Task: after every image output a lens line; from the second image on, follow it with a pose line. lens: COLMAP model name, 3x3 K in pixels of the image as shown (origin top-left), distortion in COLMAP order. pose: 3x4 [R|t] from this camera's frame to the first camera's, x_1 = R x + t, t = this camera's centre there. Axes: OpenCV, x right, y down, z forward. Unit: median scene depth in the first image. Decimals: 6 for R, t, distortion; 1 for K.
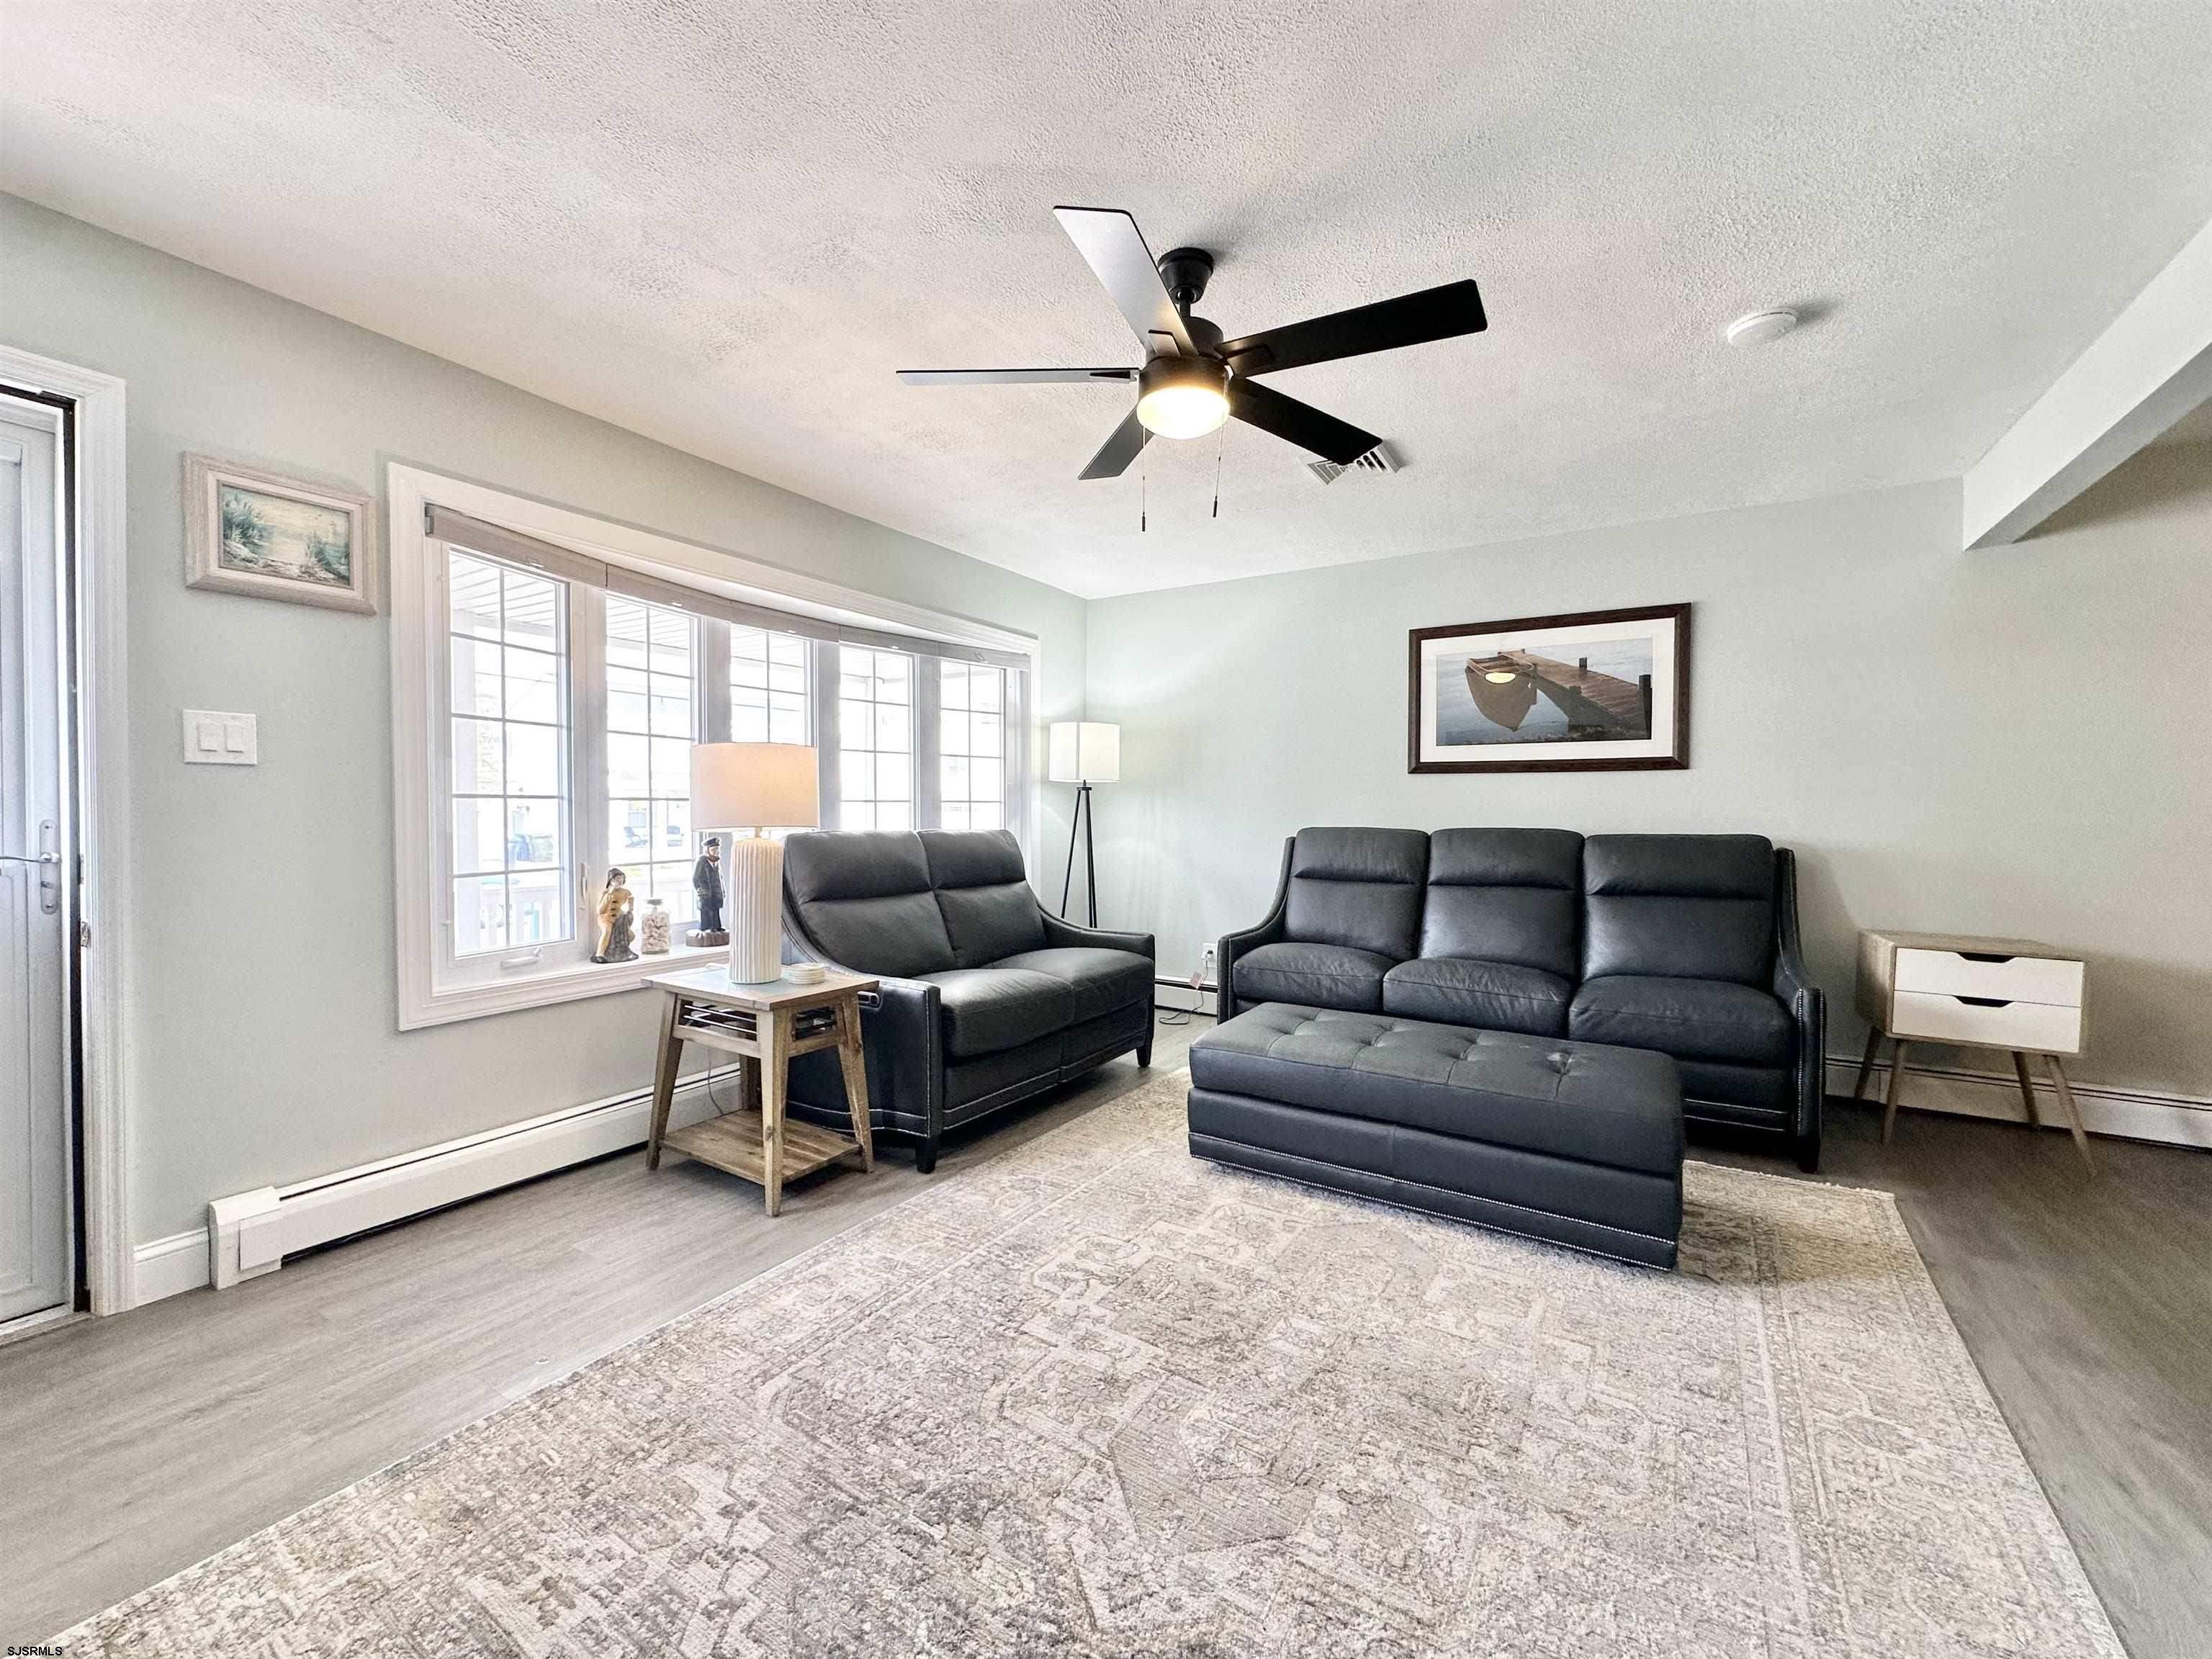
lens RADIAL K [[891.0, 0, 1113.0], [0, 891.0, 874.0], [0, 0, 1]] dist [-0.002920, 0.000548]
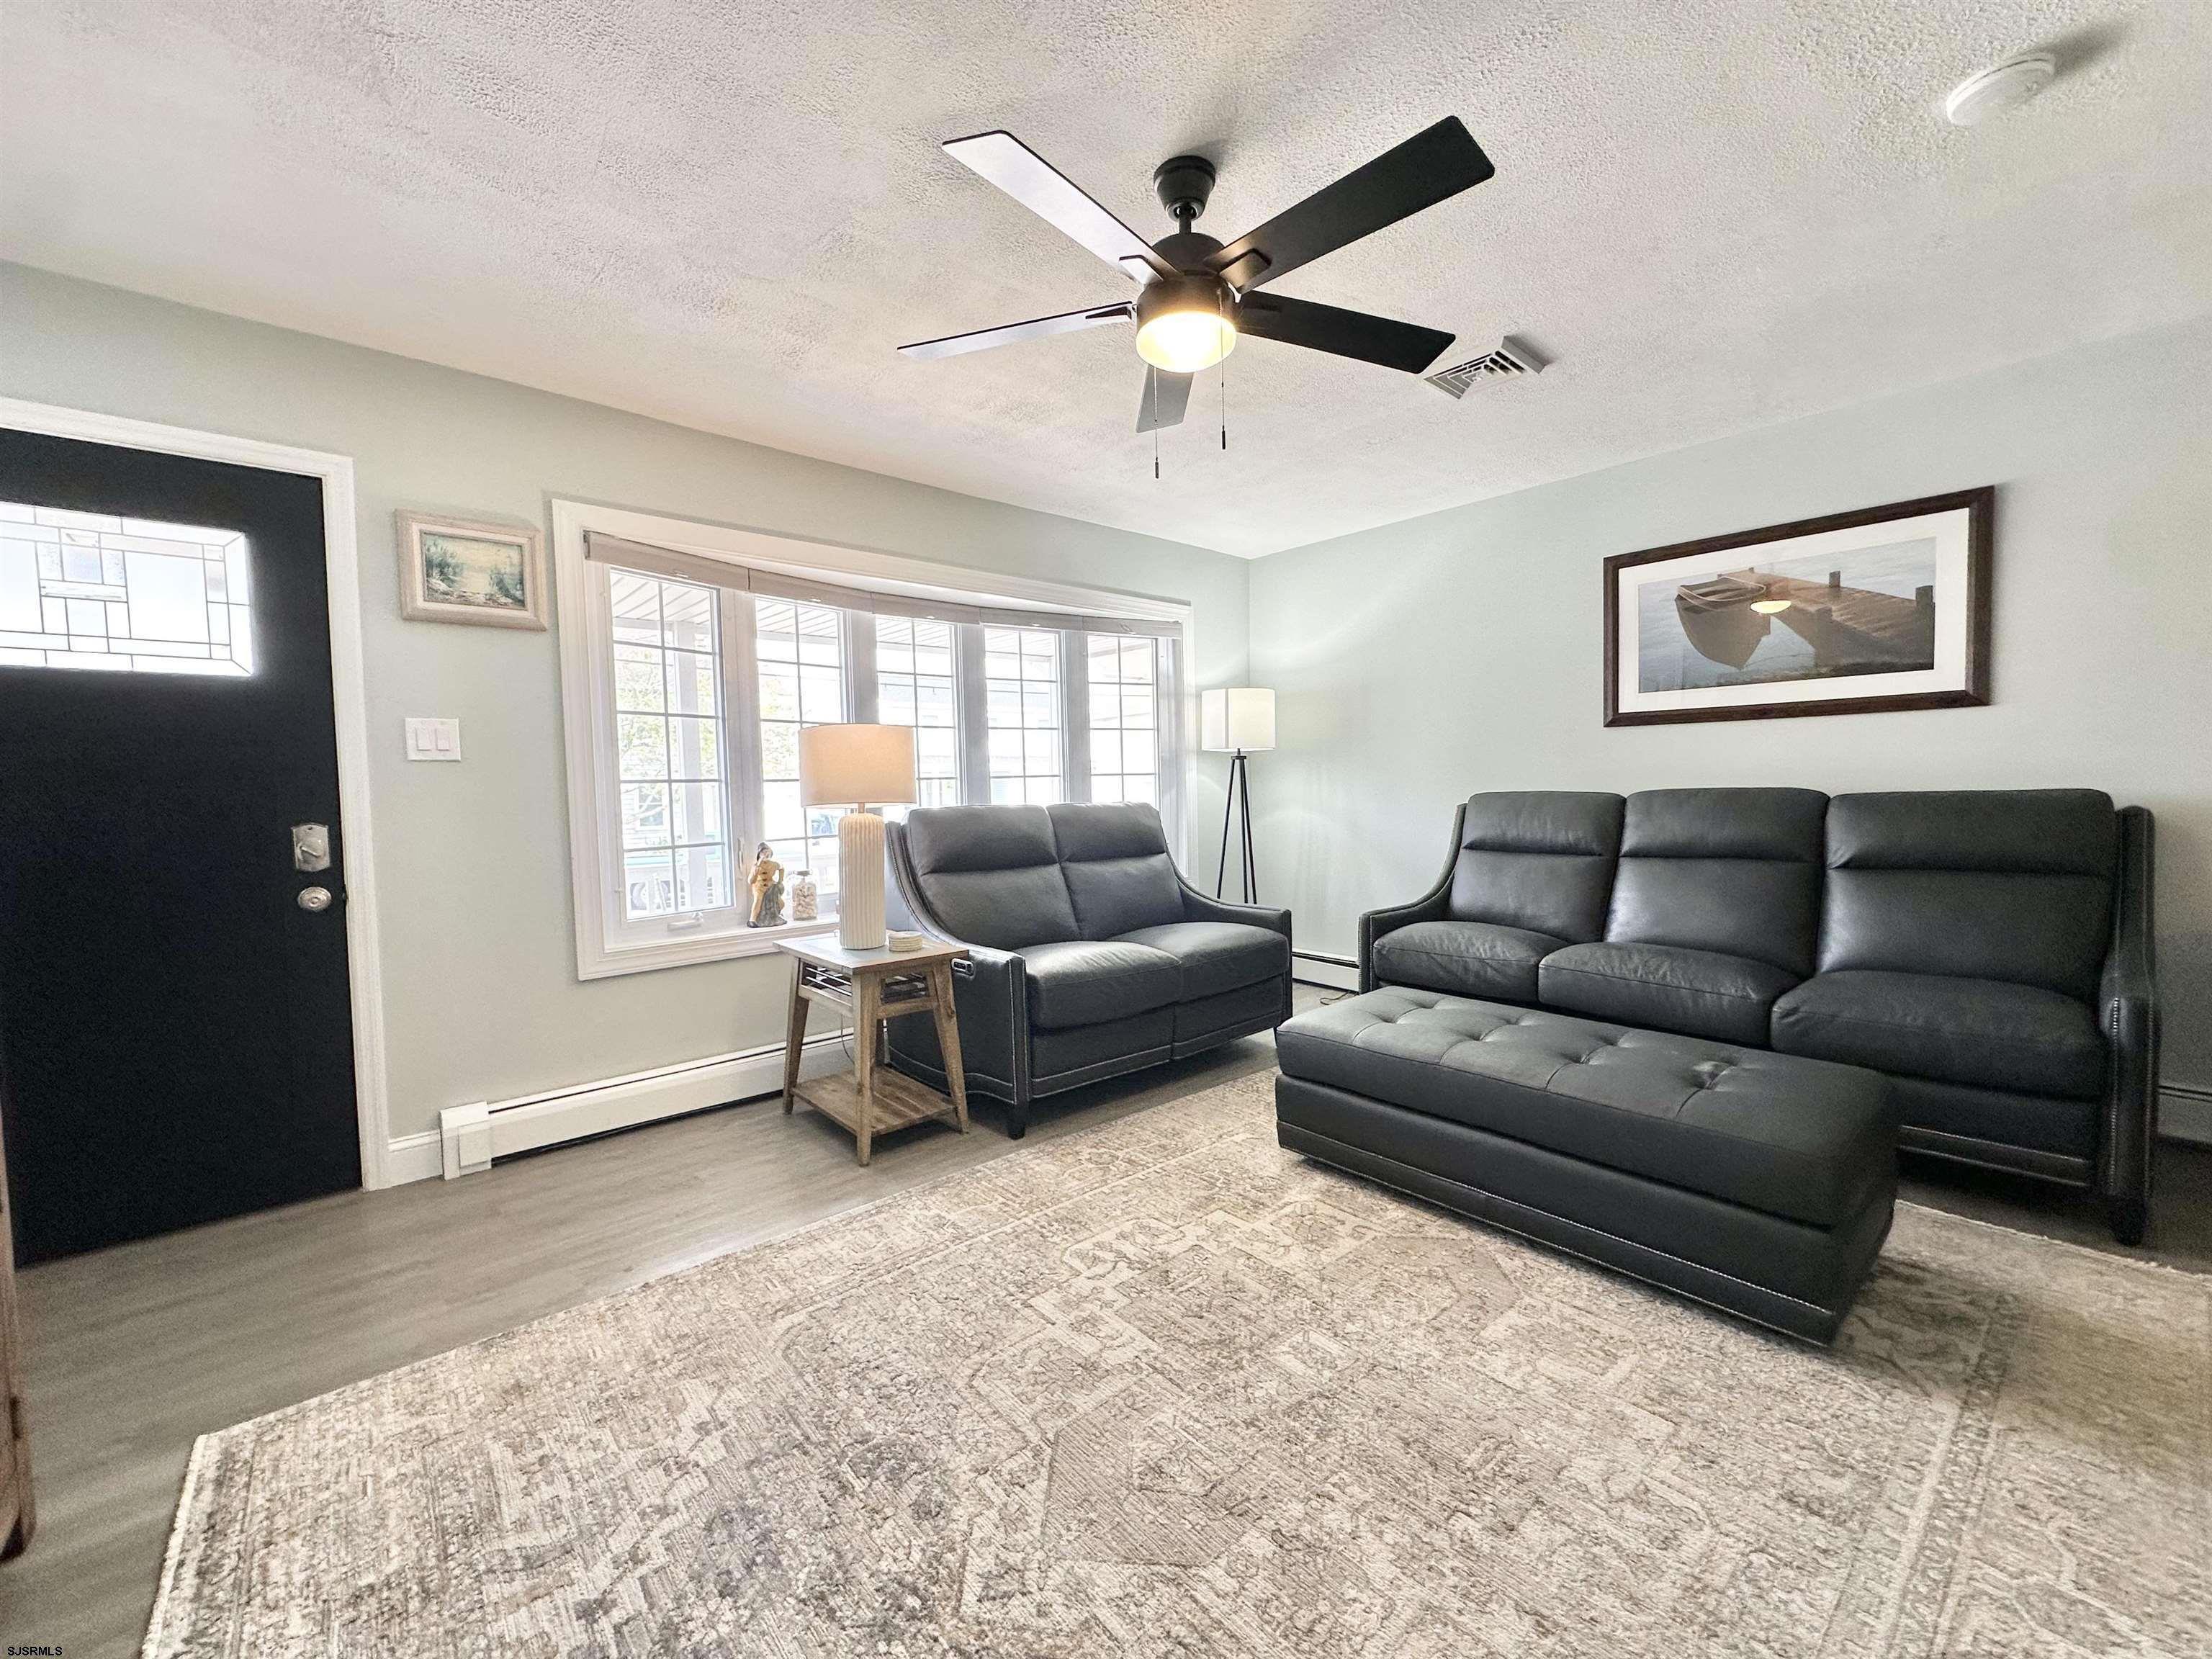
lens RADIAL K [[891.0, 0, 1104.2], [0, 891.0, 869.3], [0, 0, 1]] dist [-0.002920, 0.000548]
pose [[0.956986, 0.002121, -0.290127, 0.211100], [0.004673, 0.999731, 0.022723, 0.004066], [0.290097, -0.023102, 0.956718, 0.065841]]
